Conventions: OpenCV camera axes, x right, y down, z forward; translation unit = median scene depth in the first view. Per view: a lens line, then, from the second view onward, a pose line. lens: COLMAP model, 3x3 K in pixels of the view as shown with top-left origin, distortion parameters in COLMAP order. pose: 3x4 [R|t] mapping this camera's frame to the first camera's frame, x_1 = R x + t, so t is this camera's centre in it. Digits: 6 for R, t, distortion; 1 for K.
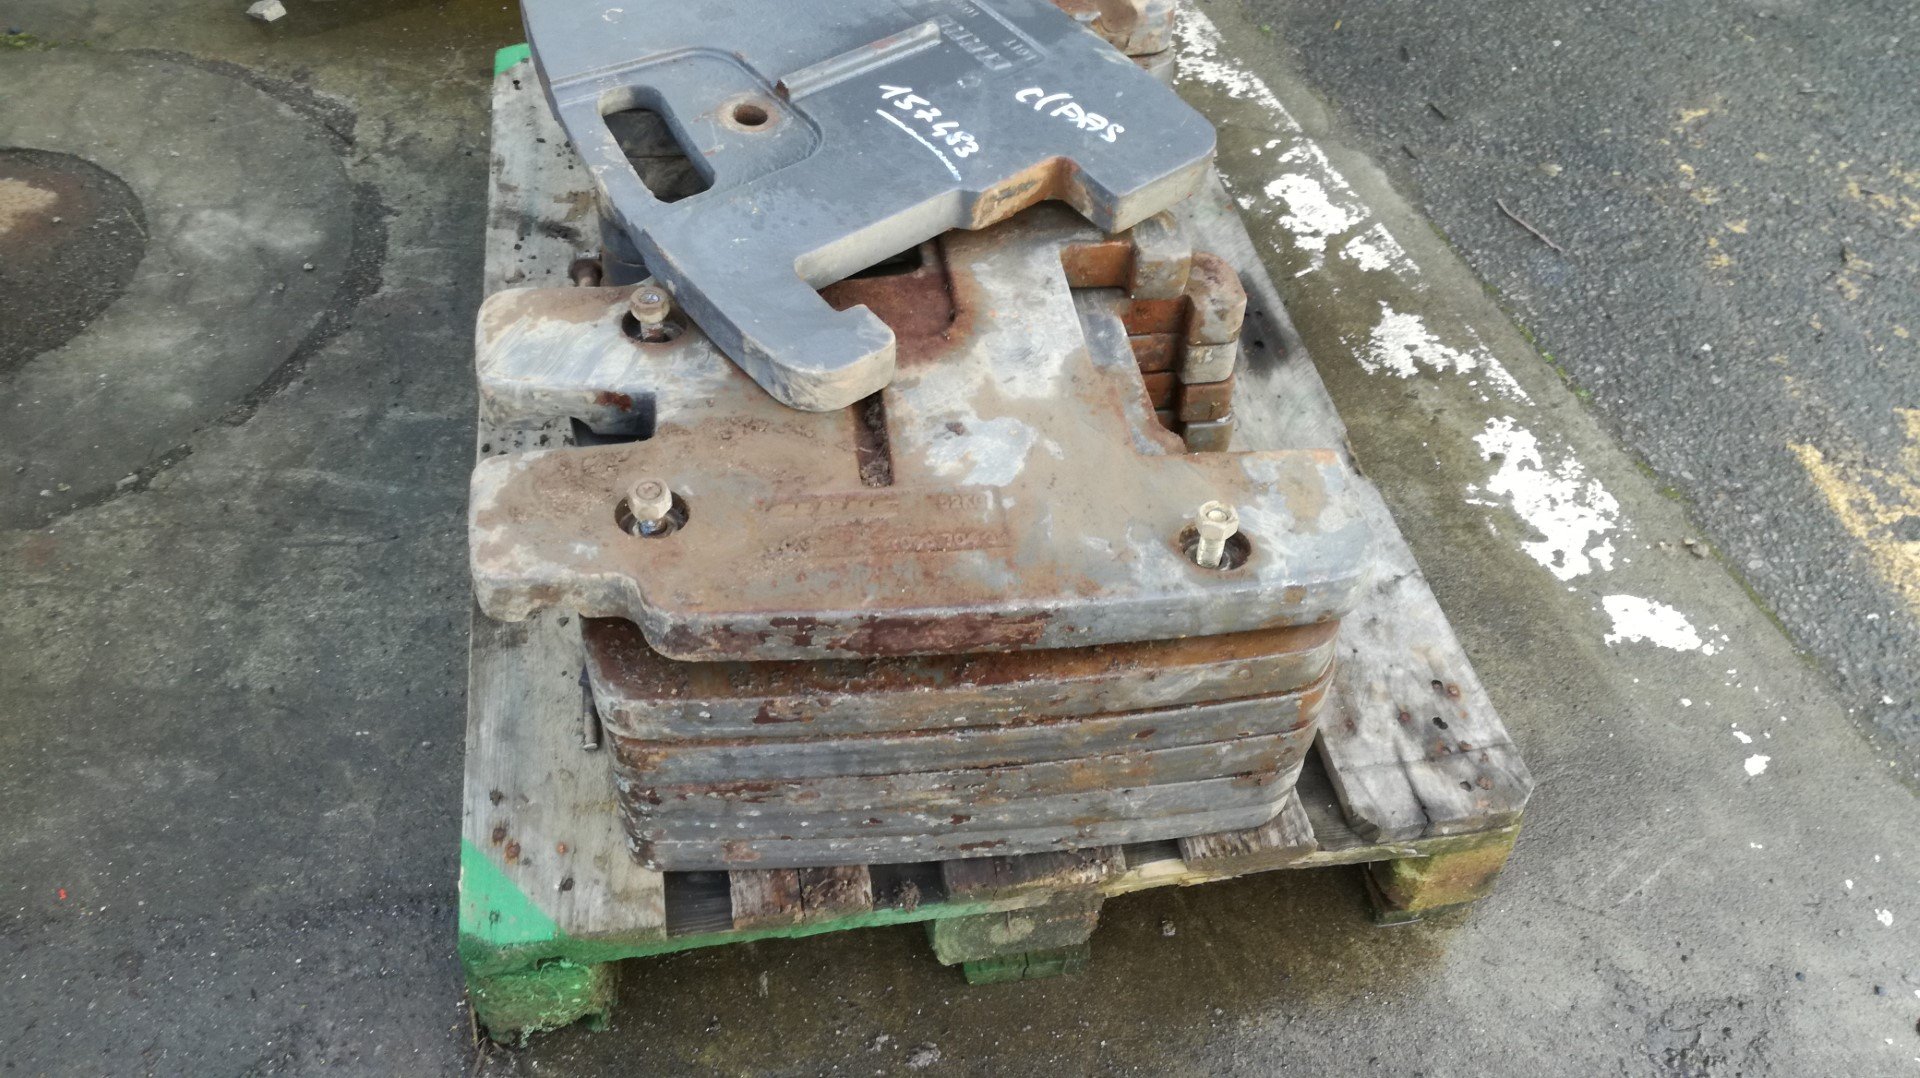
lens RADIAL K [[1553.4, 0, 946.6], [0, 1553.4, 527.4], [0, 0, 1]] dist [0.126575, -0.257940]
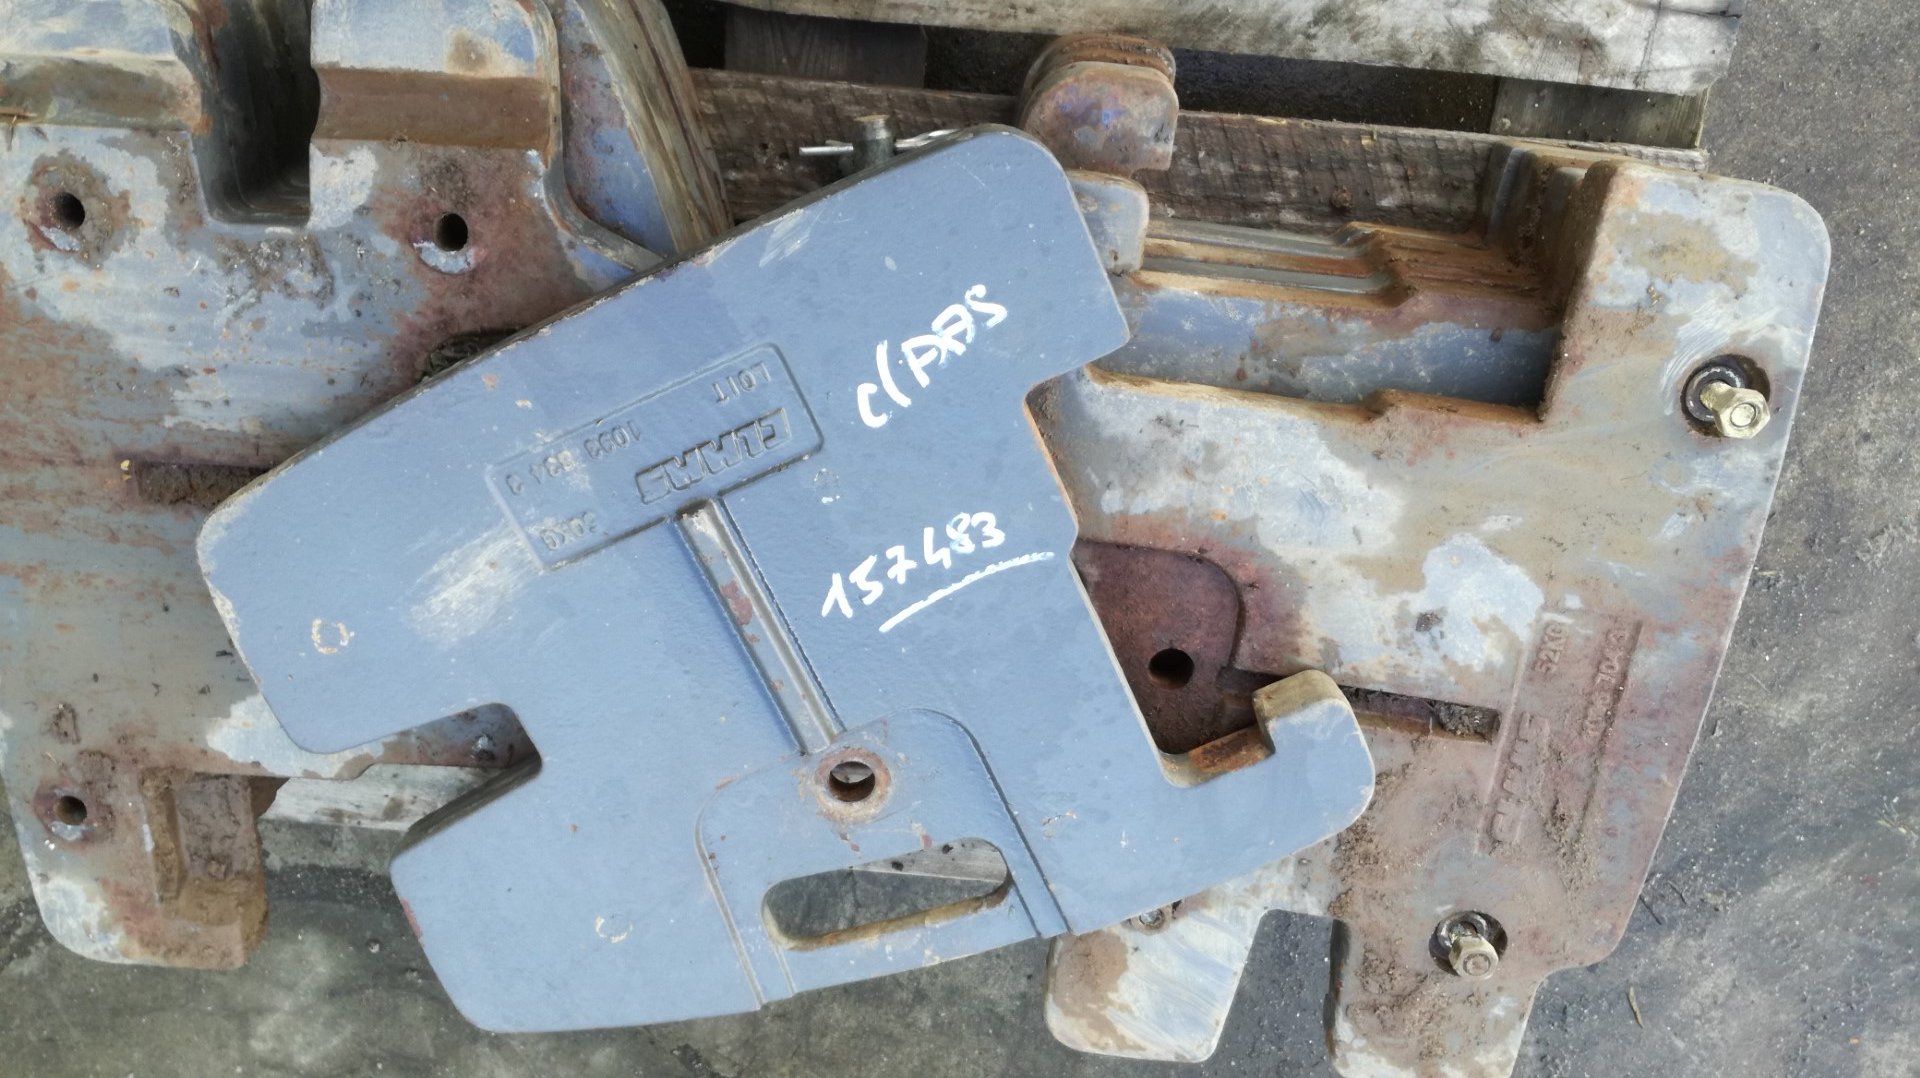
lens RADIAL K [[1564.4, 0, 952.0], [0, 1564.4, 577.9], [0, 0, 1]] dist [0.113104, -0.212298]
pose [[0.251034, -0.876799, -0.410129, 0.268359], [0.729342, -0.107244, 0.675692, -0.708445], [-0.636430, -0.468746, 0.612564, 0.562928]]
